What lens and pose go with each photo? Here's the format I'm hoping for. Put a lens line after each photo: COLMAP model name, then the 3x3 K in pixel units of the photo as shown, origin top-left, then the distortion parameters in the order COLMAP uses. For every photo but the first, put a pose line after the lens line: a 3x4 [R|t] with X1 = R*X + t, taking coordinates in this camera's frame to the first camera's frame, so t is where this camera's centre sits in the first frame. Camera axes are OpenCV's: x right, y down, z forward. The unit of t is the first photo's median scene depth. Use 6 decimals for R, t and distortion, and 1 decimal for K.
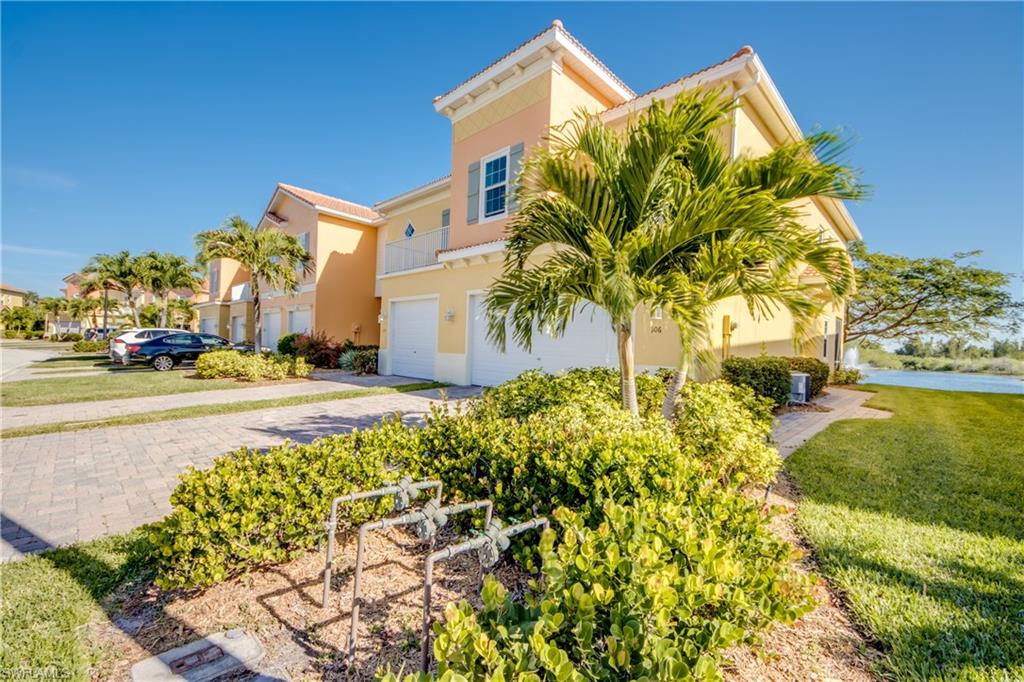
lens RADIAL K [[433.2, 0, 512.0], [0, 433.2, 341.0], [0, 0, 1]] dist [0.000201, -0.013414]
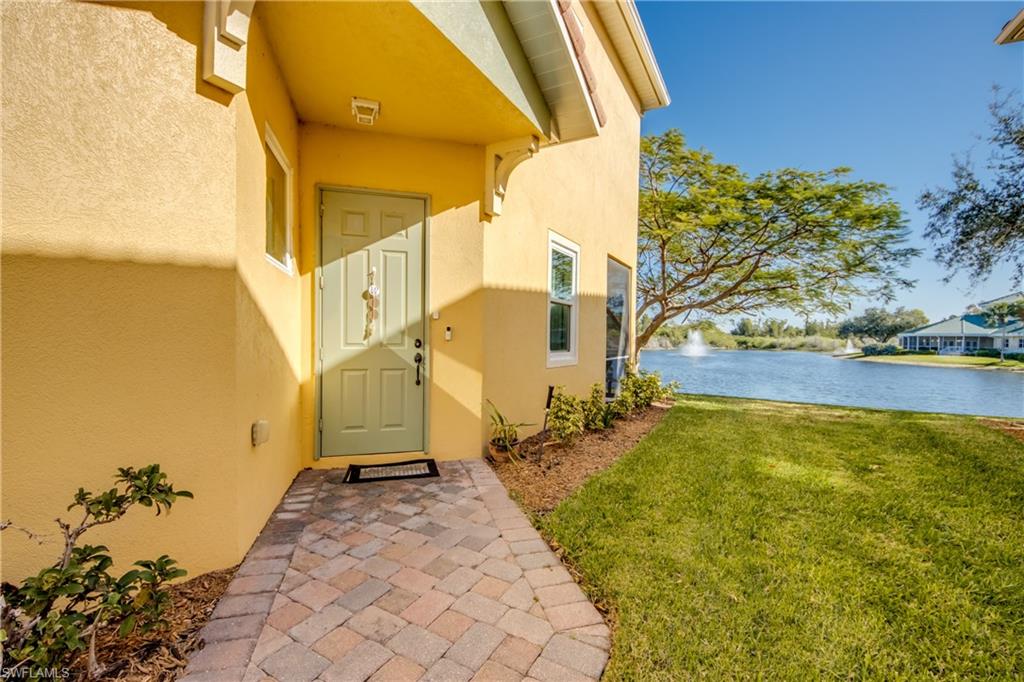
lens RADIAL K [[433.2, 0, 512.0], [0, 433.2, 341.0], [0, 0, 1]] dist [0.000201, -0.013414]
pose [[0.966265, -0.025619, 0.256271, 0.074944], [0.018056, 0.999330, 0.031824, 0.001645], [-0.256915, -0.026124, 0.966081, 0.083183]]
